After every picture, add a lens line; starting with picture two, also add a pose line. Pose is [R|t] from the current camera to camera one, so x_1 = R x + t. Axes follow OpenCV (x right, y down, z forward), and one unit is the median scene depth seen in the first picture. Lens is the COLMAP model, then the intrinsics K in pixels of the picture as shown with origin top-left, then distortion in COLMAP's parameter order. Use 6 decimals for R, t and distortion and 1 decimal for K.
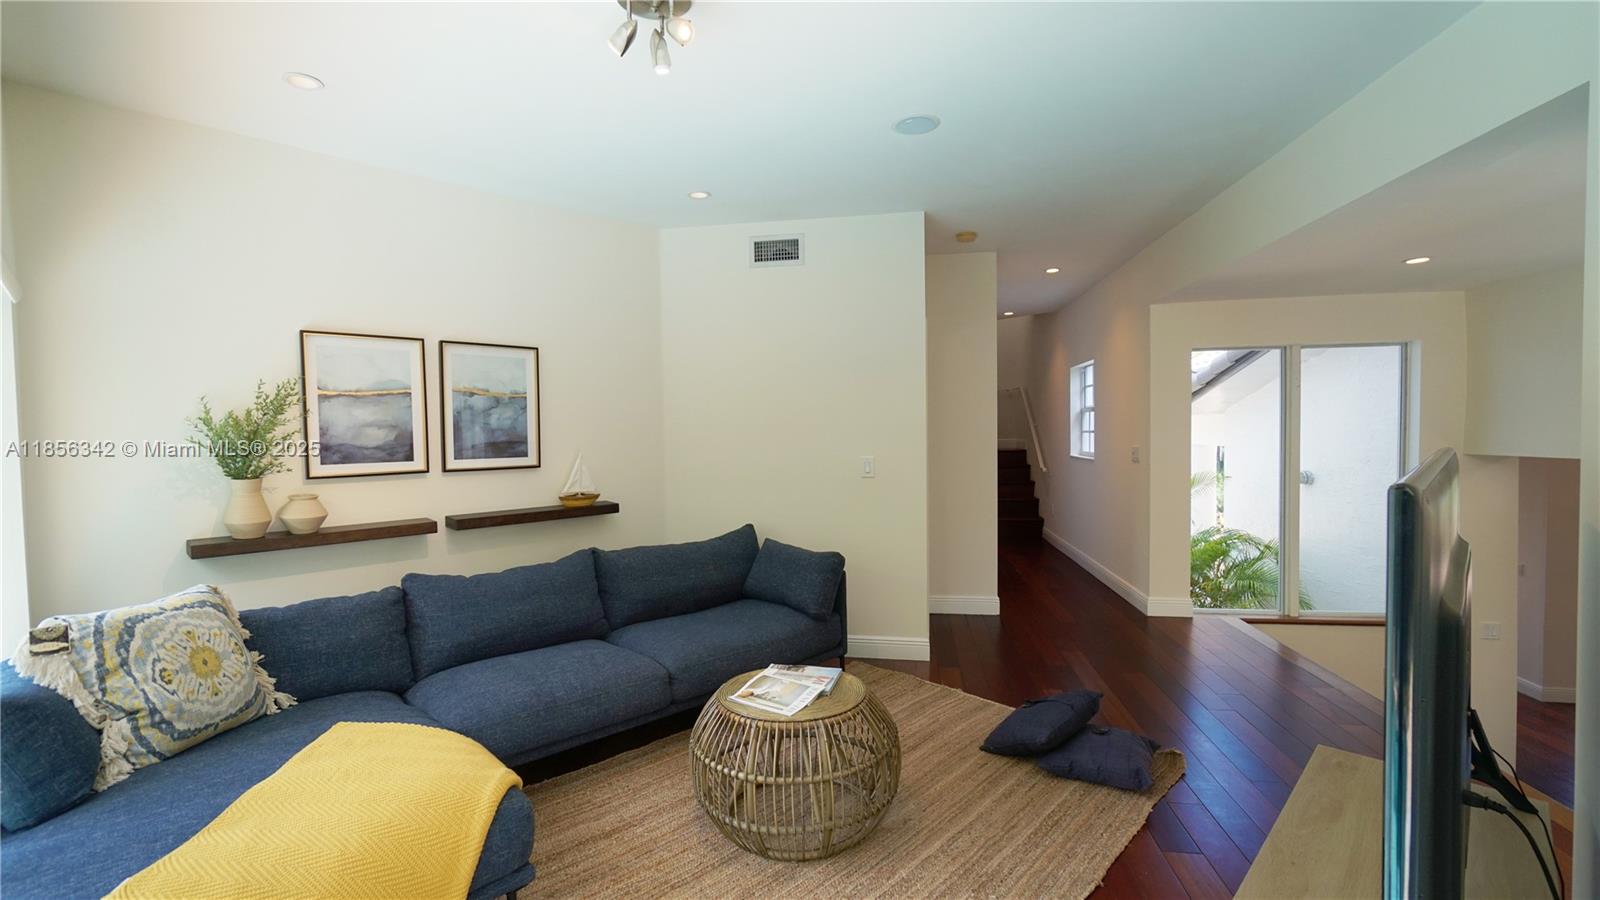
lens RADIAL K [[683.4, 0, 793.2], [0, 683.4, 453.2], [0, 0, 1]] dist [0.000511, 0.000166]
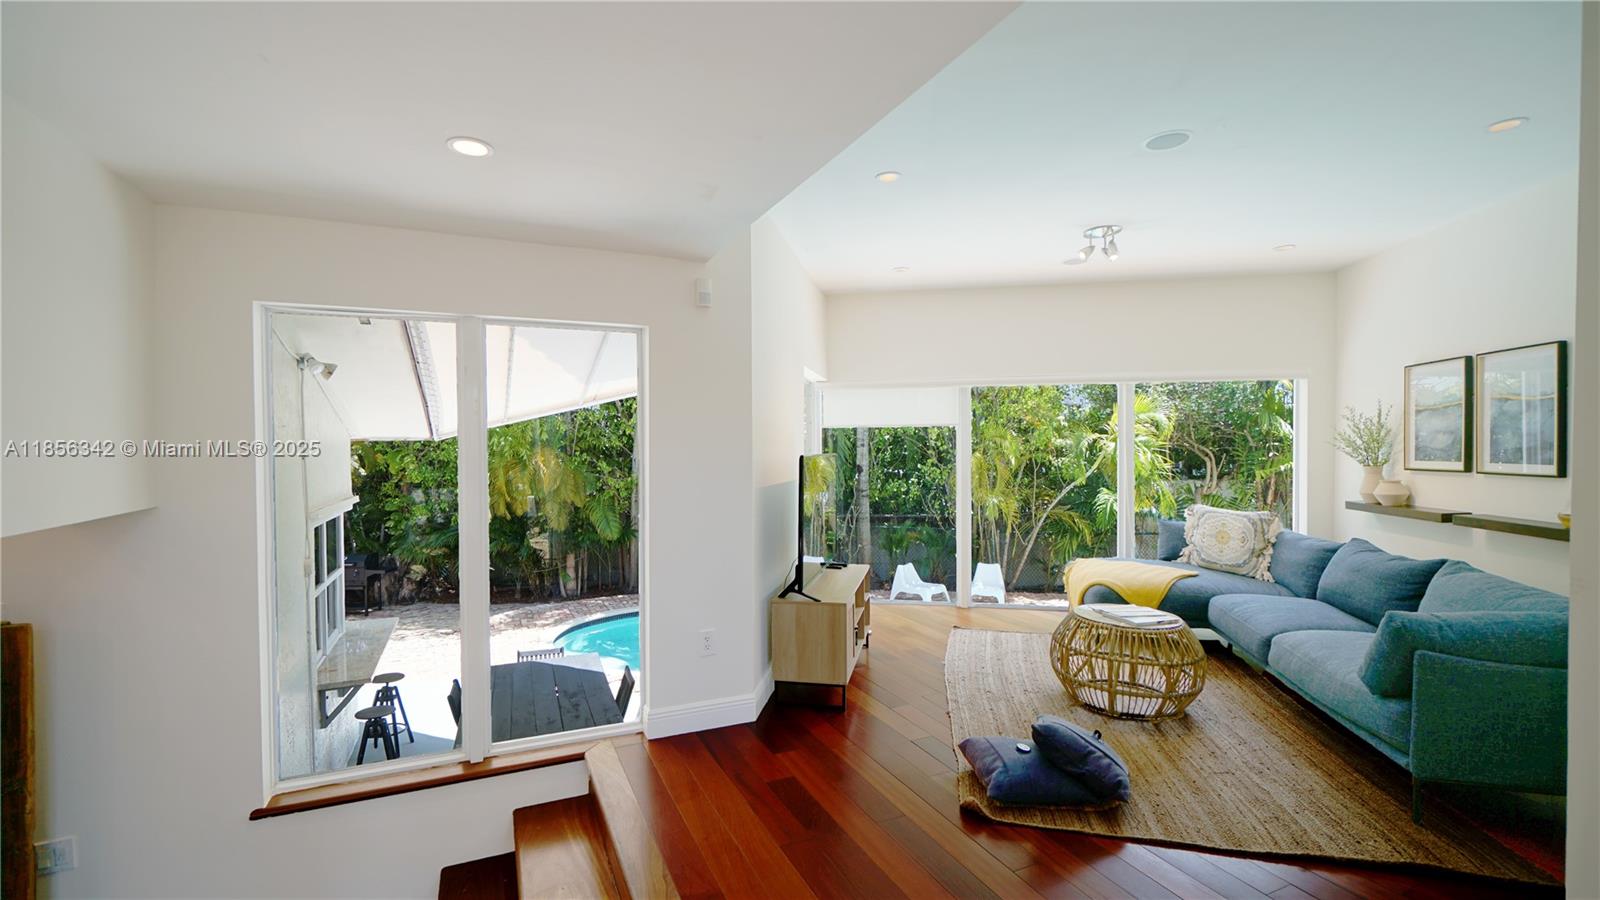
lens RADIAL K [[683.4, 0, 793.2], [0, 683.4, 453.2], [0, 0, 1]] dist [0.000511, 0.000166]
pose [[-0.829355, 0.029603, -0.557937, 1.146641], [0.002829, 0.998805, 0.048789, -0.069488], [0.558714, 0.038885, -0.828448, 1.455193]]
